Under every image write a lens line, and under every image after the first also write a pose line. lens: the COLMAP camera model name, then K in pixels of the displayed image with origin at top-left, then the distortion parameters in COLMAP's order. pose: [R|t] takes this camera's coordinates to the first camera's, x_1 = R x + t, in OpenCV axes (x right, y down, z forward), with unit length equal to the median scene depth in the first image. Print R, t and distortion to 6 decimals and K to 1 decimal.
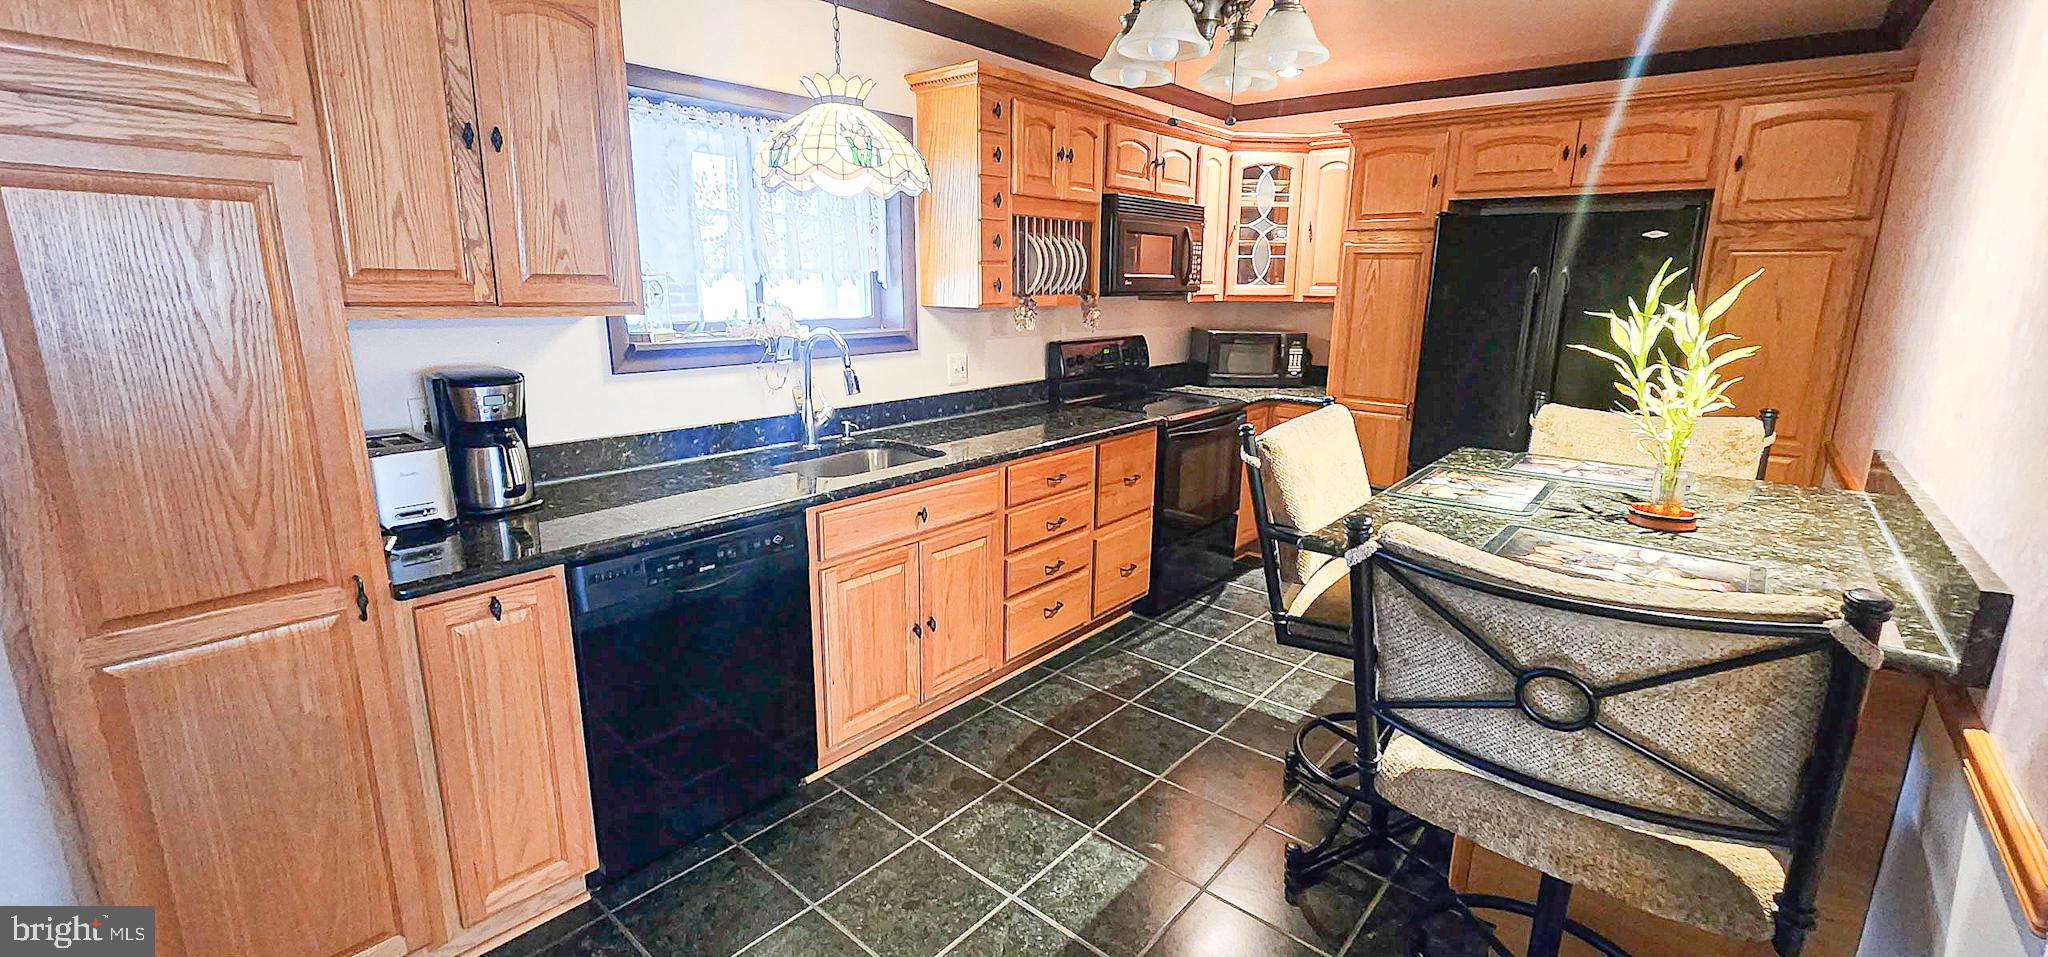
lens RADIAL K [[841.1, 0, 1031.3], [0, 841.1, 472.3], [0, 0, 1]] dist [-0.003611, -0.001501]
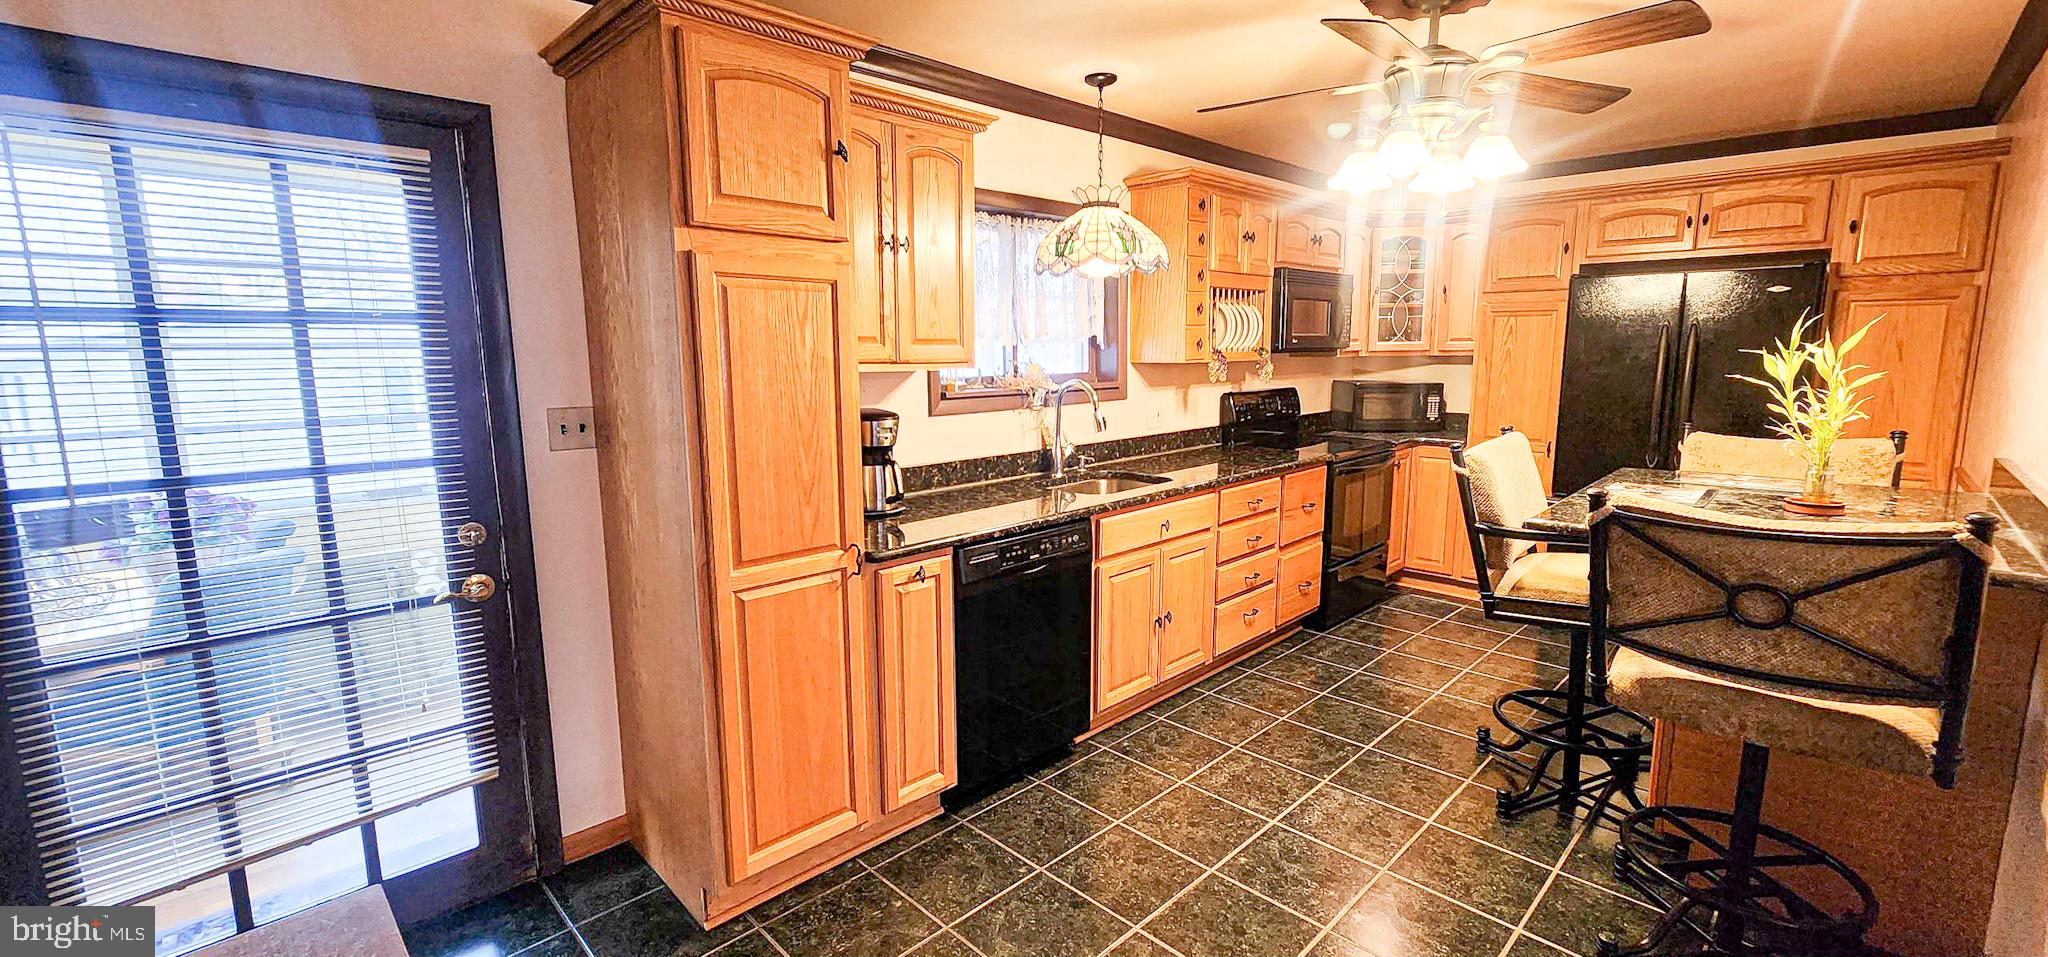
lens RADIAL K [[841.1, 0, 1015.7], [0, 841.1, 478.3], [0, 0, 1]] dist [-0.003611, -0.001501]
pose [[0.996112, -0.007308, -0.087794, -0.252667], [0.000876, 0.997326, -0.073079, 0.074683], [0.088093, 0.072718, 0.993454, -0.272292]]
